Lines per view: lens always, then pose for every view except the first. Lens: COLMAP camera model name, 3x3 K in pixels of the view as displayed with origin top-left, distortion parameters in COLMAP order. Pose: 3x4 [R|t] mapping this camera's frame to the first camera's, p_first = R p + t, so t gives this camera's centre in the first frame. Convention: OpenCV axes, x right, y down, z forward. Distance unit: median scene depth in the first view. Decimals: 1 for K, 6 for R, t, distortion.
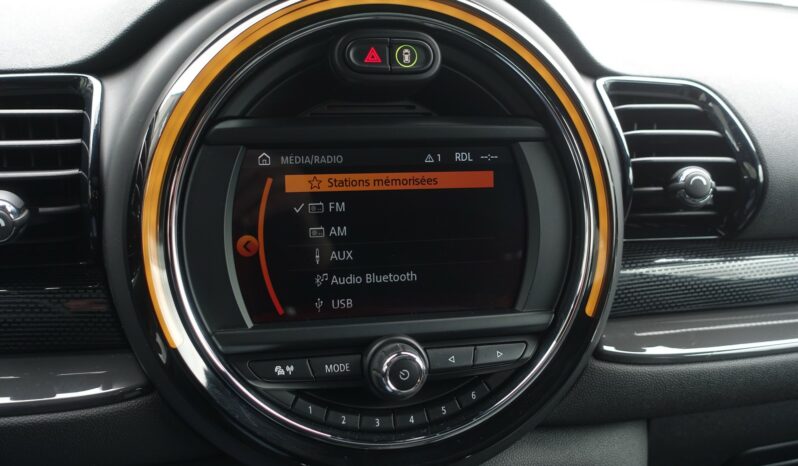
lens RADIAL K [[848.8, 0, 399.4], [0, 848.8, 234.8], [0, 0, 1]] dist [-0.035556, 0.000000]
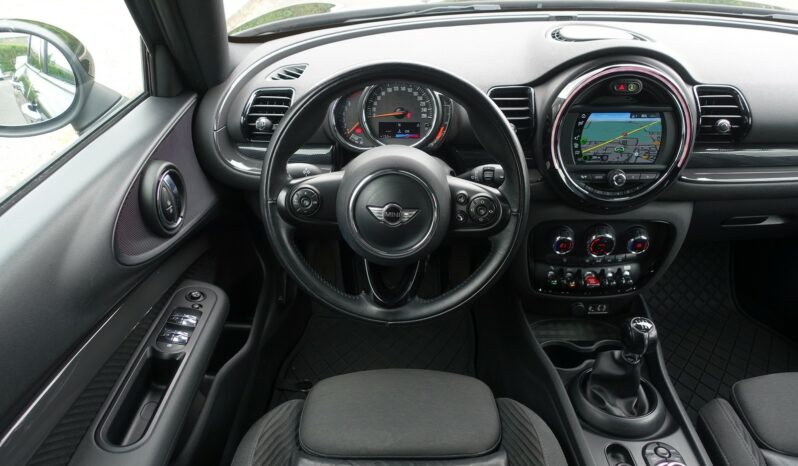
lens RADIAL K [[551.5, 0, 401.2], [0, 551.5, 229.4], [0, 0, 1]] dist [-0.005131, 0.001308]
pose [[0.968561, 0.091180, -0.231464, -0.307815], [-0.030784, 0.967189, 0.252184, -0.179523], [0.246863, -0.237130, 0.939589, -1.359005]]
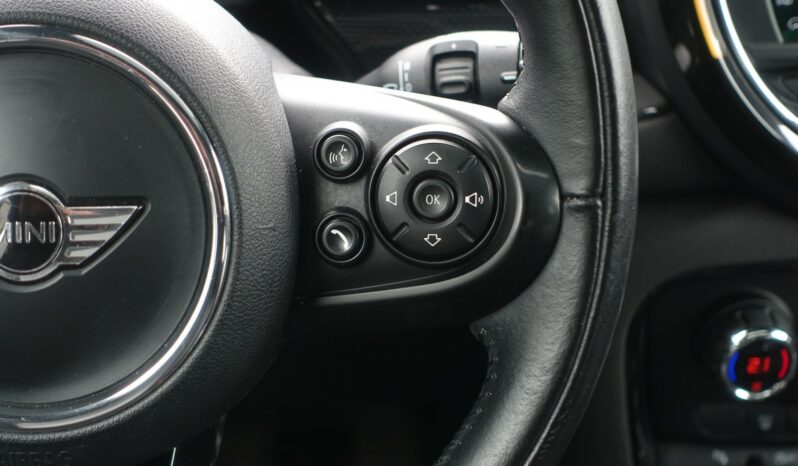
lens RADIAL K [[1490.5, 0, 403.7], [0, 1490.5, 230.8], [0, 0, 1]] dist [-0.046254, 0.000000]
pose [[0.991731, 0.007618, -0.128107, -0.358617], [0.009110, 0.991539, 0.129486, 0.096330], [0.128010, -0.129582, 0.983271, -0.644098]]
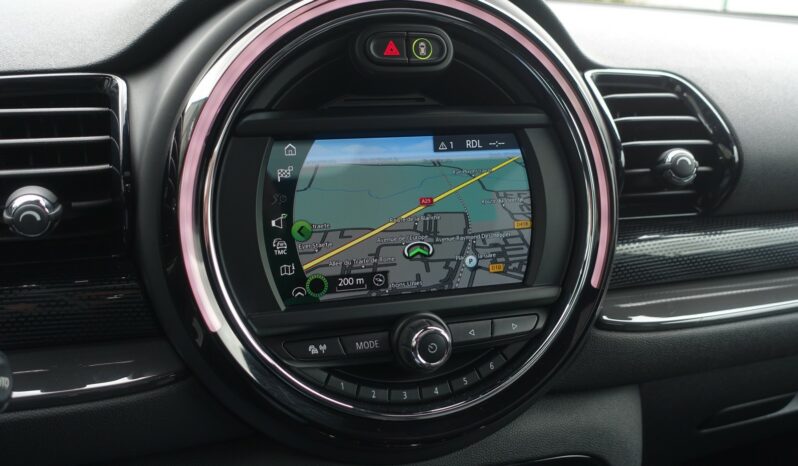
lens RADIAL K [[756.6, 0, 402.1], [0, 756.6, 234.4], [0, 0, 1]] dist [0.005242, 0.000000]
pose [[0.997370, -0.035210, 0.063355, -0.081399], [0.035452, 0.999368, -0.002701, 0.022365], [-0.063220, 0.004940, 0.997987, 0.052838]]
